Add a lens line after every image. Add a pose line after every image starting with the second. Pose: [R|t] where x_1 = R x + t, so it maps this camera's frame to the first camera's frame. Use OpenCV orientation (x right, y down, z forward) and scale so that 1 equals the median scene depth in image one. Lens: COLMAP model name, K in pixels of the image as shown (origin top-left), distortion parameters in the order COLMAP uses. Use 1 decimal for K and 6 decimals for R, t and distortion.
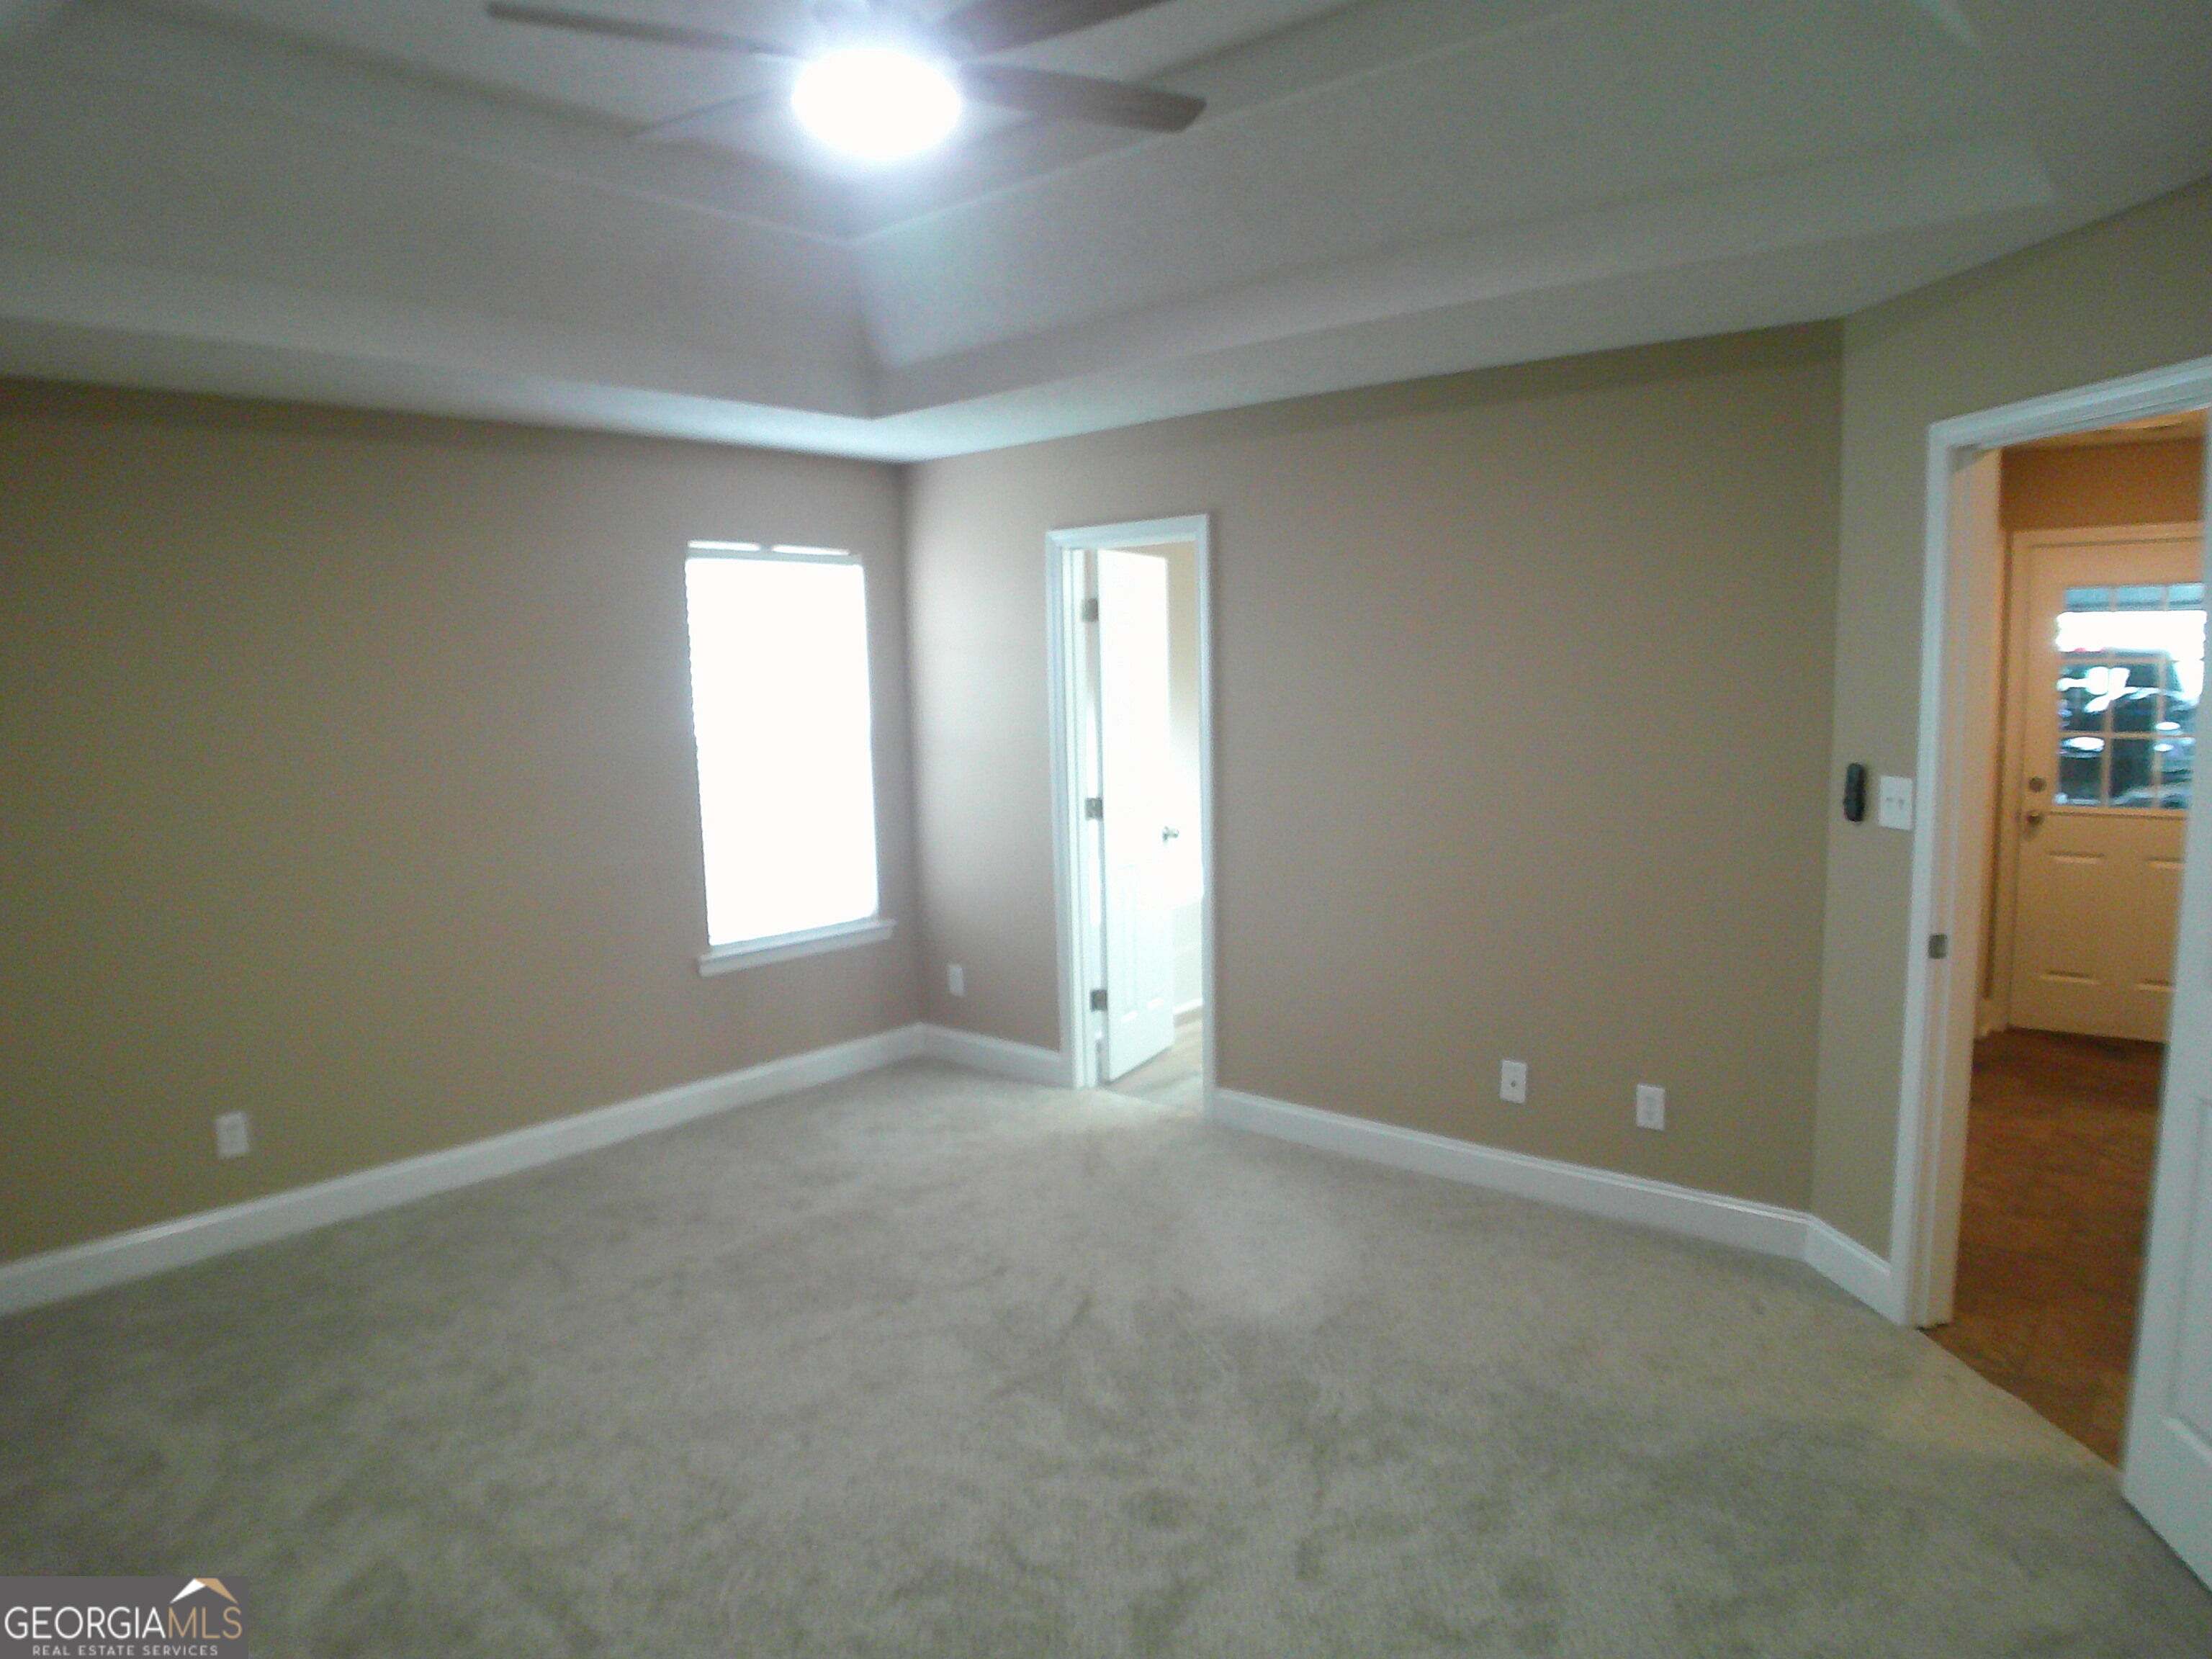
lens RADIAL K [[1398.5, 0, 1118.9], [0, 1398.5, 847.2], [0, 0, 1]] dist [-0.080181, -0.002487]
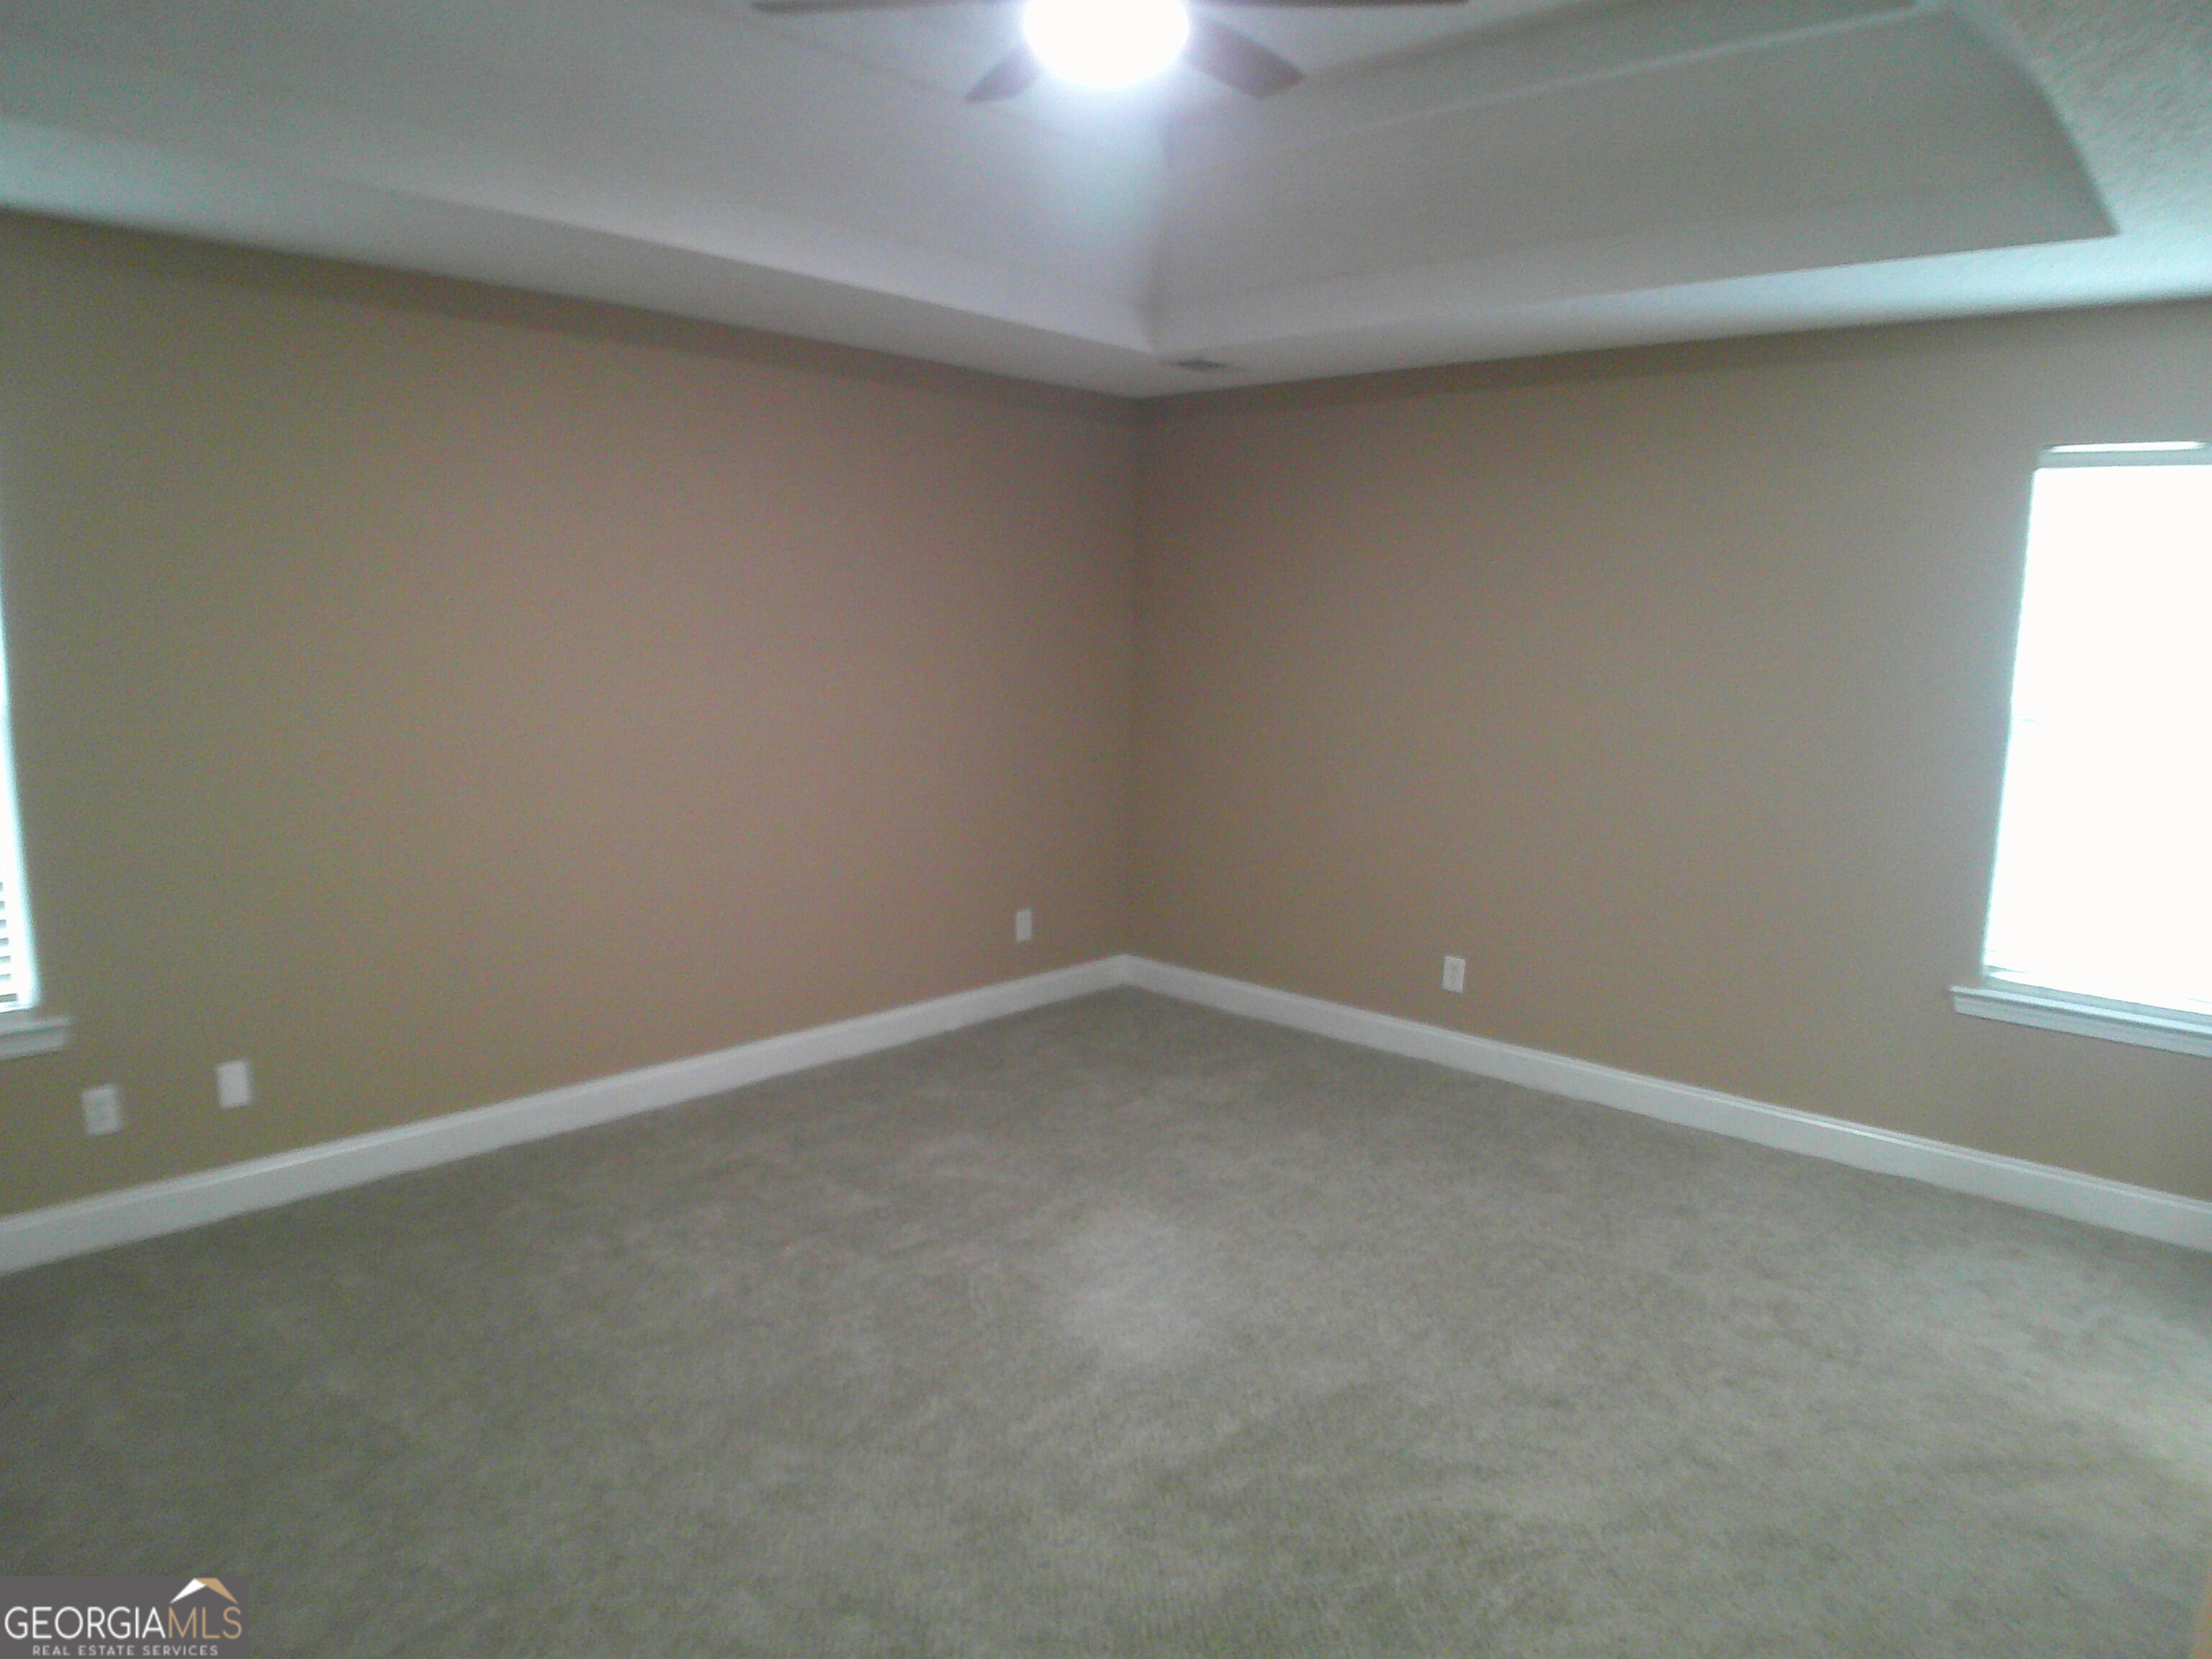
lens RADIAL K [[1398.5, 0, 1118.9], [0, 1398.5, 847.2], [0, 0, 1]] dist [-0.080181, -0.002487]
pose [[-0.036357, 0.187030, -0.981681, 0.521956], [-0.141734, 0.971436, 0.190327, -0.087380], [0.989237, 0.146057, -0.008810, 0.622570]]
